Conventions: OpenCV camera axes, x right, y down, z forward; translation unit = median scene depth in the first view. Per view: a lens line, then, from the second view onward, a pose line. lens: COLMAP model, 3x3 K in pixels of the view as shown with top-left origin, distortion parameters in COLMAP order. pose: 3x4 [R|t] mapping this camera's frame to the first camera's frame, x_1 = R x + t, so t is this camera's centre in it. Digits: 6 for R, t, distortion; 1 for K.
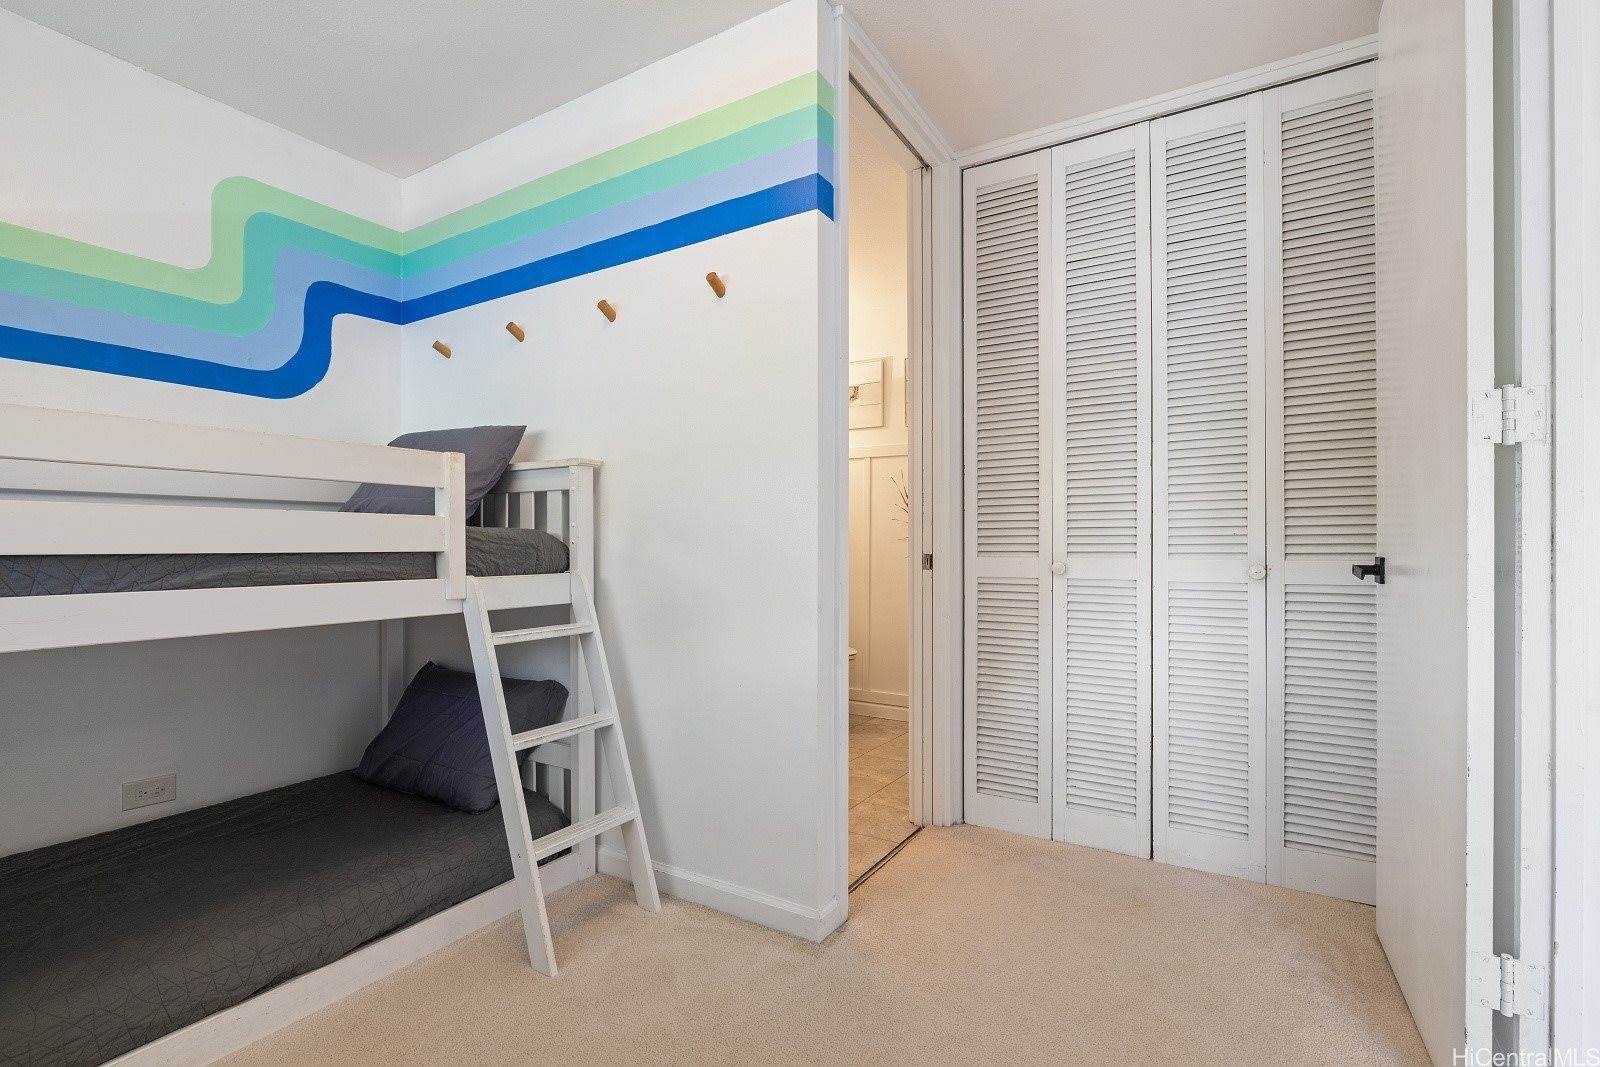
lens RADIAL K [[779.3, 0, 797.2], [0, 779.3, 542.1], [0, 0, 1]] dist [0.001161, -0.000498]
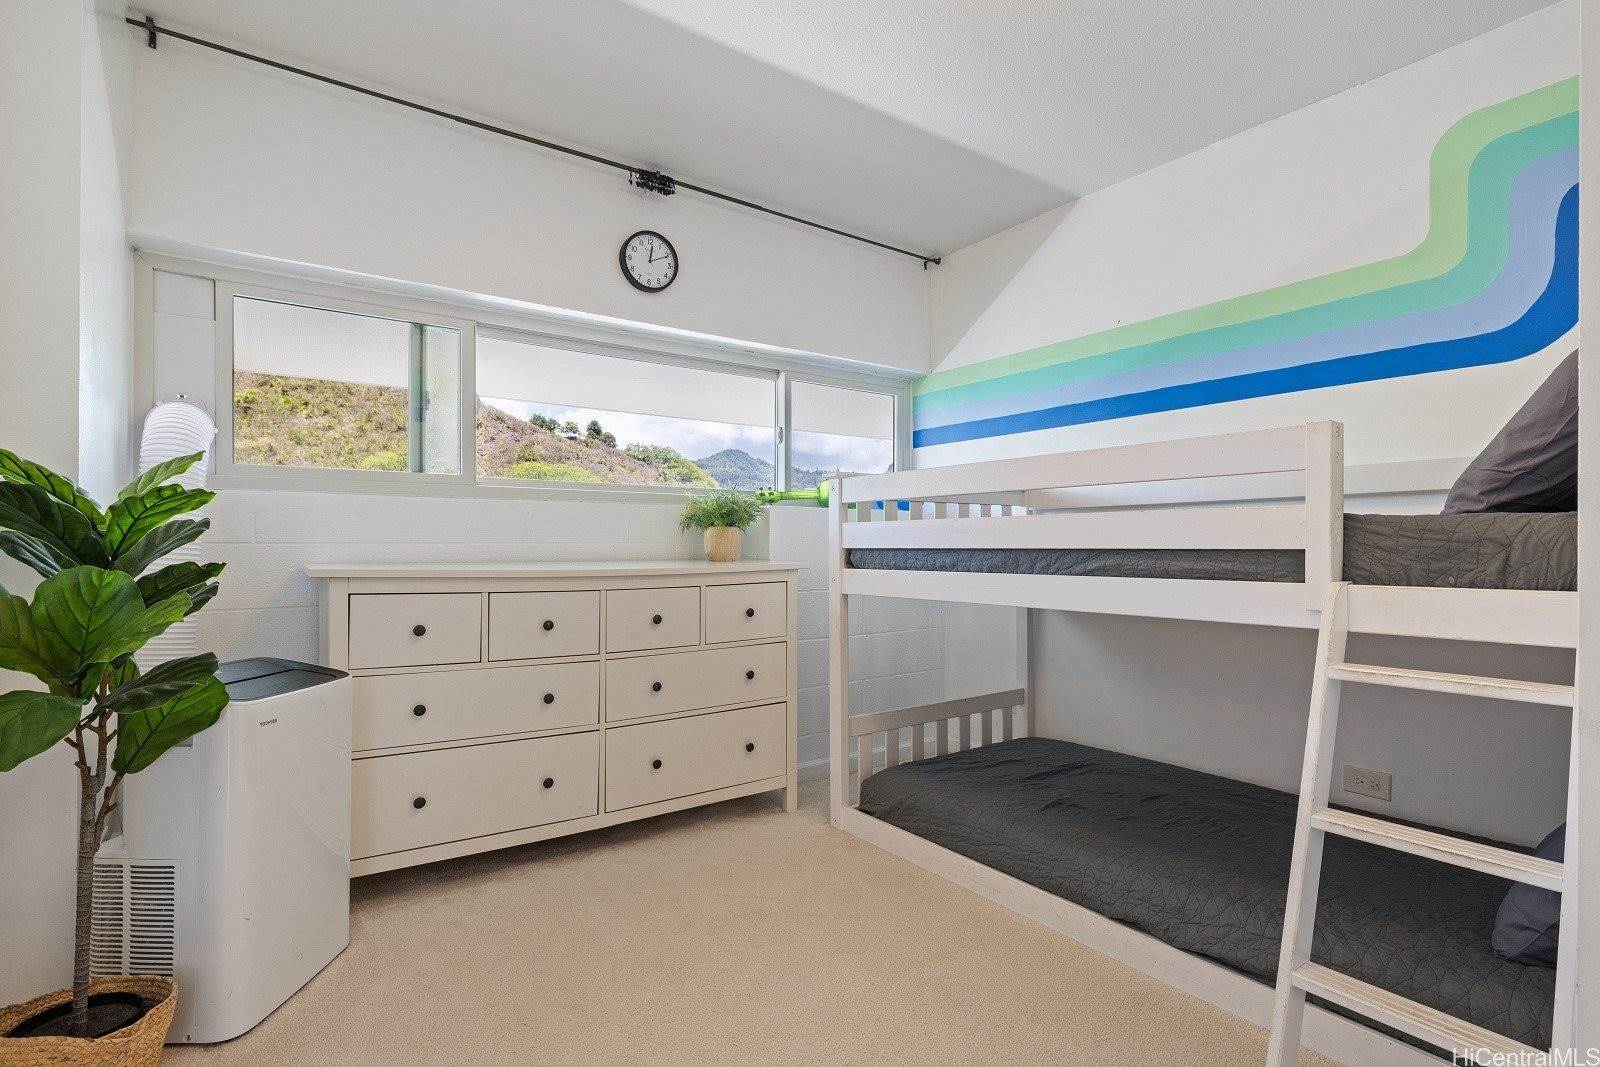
lens RADIAL K [[779.3, 0, 788.7], [0, 779.3, 543.8], [0, 0, 1]] dist [0.001161, -0.000498]
pose [[-0.423595, -0.002707, -0.905848, 0.511898], [0.003953, 0.999980, -0.004837, 0.009049], [0.905843, -0.005630, -0.423576, 0.902060]]
